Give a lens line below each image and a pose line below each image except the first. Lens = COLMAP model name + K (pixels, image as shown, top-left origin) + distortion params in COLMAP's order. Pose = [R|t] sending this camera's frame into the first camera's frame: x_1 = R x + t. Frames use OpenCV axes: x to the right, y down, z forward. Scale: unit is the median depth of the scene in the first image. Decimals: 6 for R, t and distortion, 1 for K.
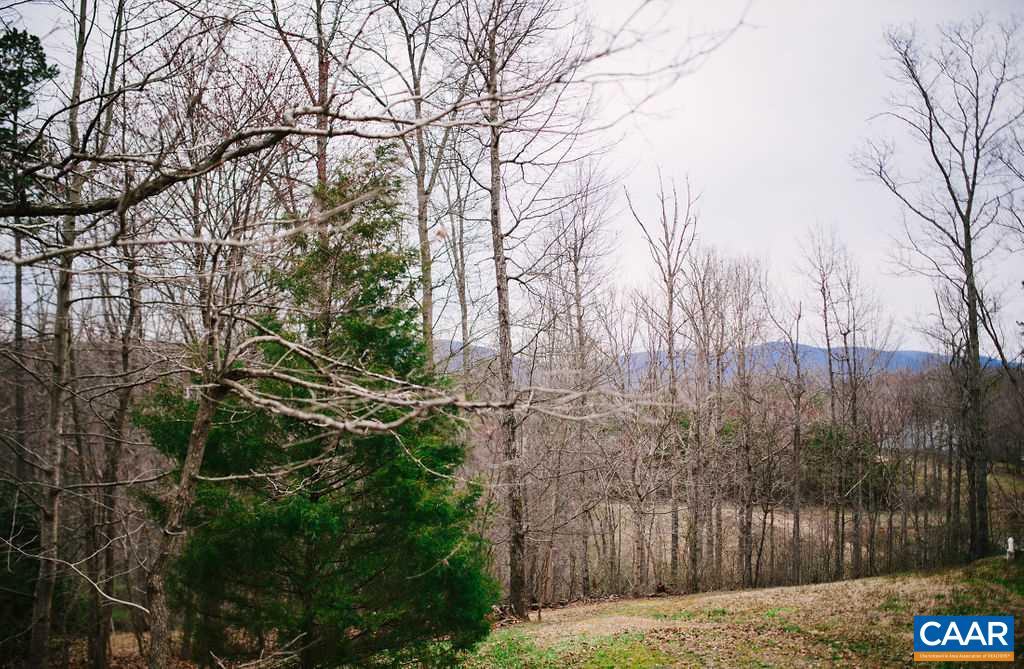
lens RADIAL K [[984.6, 0, 512.0], [0, 984.6, 334.5], [0, 0, 1]] dist [-0.022162, -0.001581]
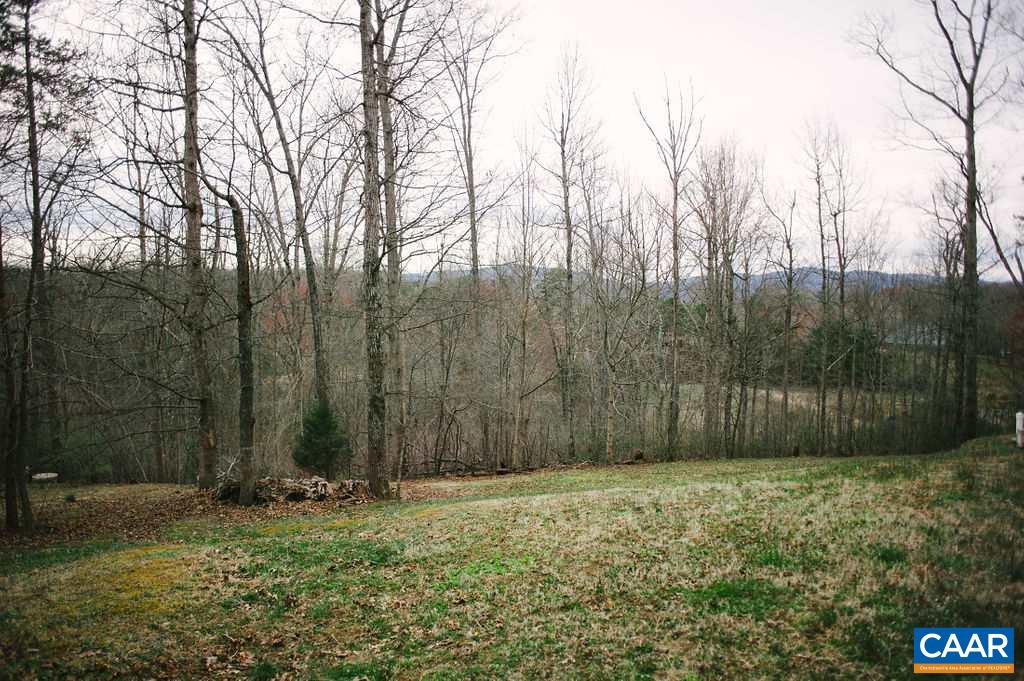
lens RADIAL K [[703.1, 0, 512.0], [0, 703.1, 340.5], [0, 0, 1]] dist [-0.043919, 0.046625]
pose [[0.991248, 0.001846, -0.131997, 0.107943], [0.012309, 0.994253, 0.106344, 0.051436], [0.131435, -0.107038, 0.985529, 0.239455]]
